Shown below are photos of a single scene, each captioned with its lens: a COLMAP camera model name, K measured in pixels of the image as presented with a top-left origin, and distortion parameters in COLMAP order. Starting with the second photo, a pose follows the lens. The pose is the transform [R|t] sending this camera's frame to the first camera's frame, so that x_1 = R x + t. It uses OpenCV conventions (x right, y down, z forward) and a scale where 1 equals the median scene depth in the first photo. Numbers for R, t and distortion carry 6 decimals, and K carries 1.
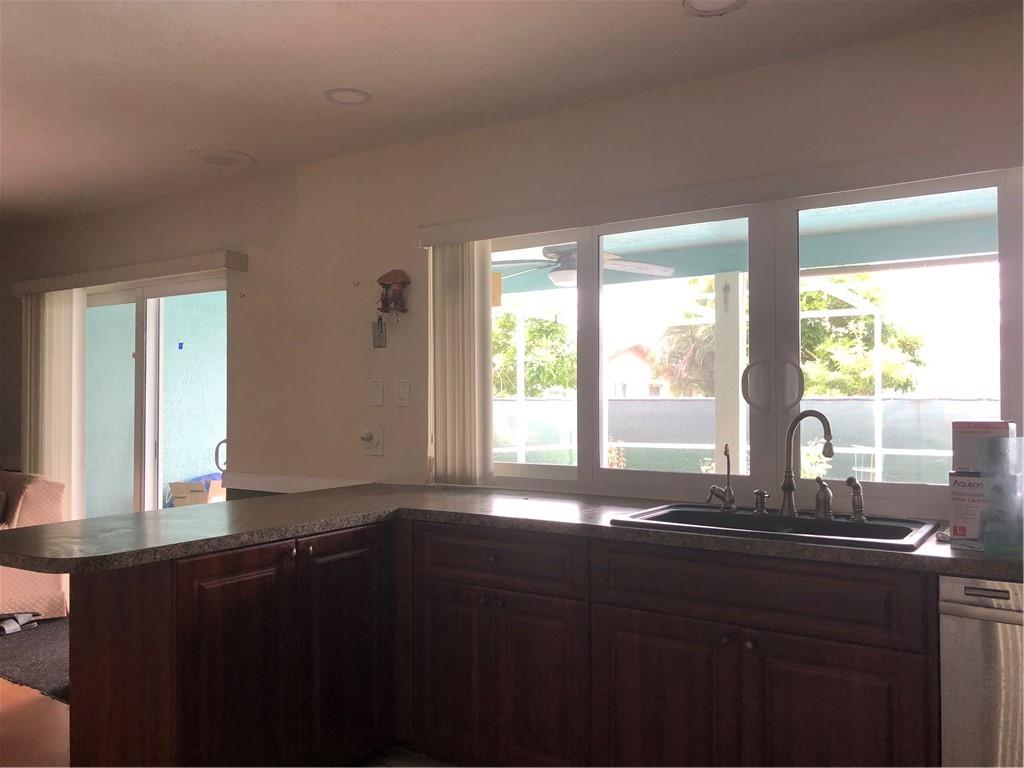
lens RADIAL K [[835.7, 0, 509.2], [0, 835.7, 383.5], [0, 0, 1]] dist [0.023057, -0.028768]
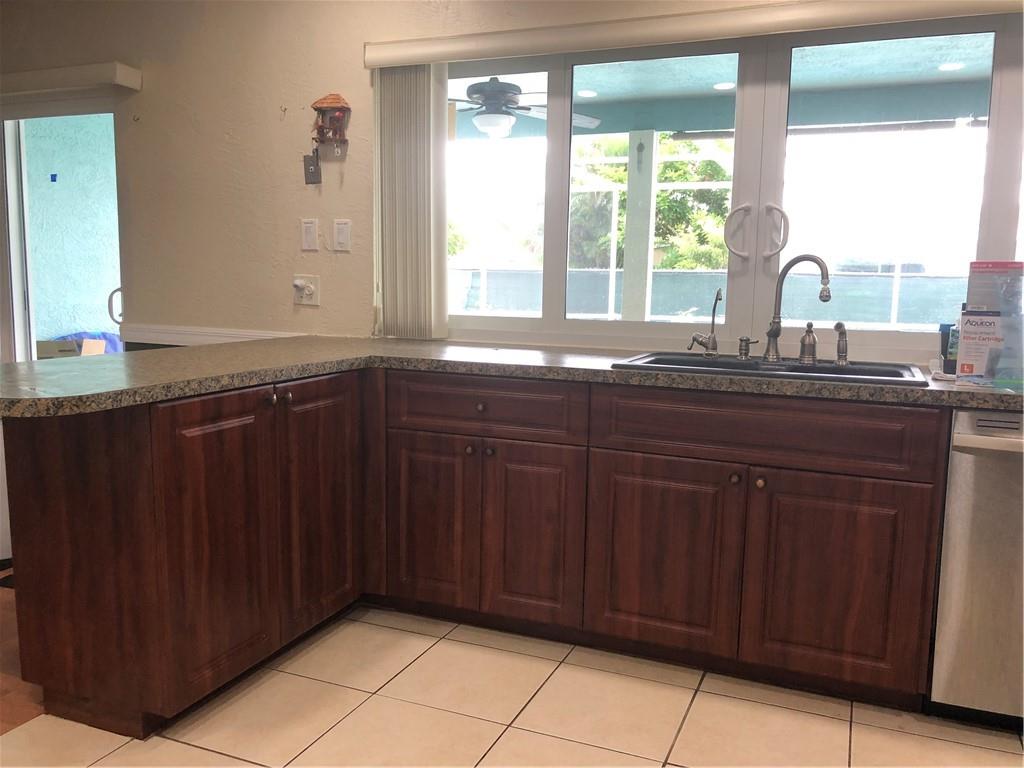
lens RADIAL K [[835.7, 0, 517.6], [0, 835.7, 393.8], [0, 0, 1]] dist [0.023057, -0.028768]
pose [[0.981716, -0.005568, 0.190272, -0.157265], [-0.025168, 0.987000, 0.158740, 0.043180], [-0.188682, -0.160626, 0.968813, 0.074143]]
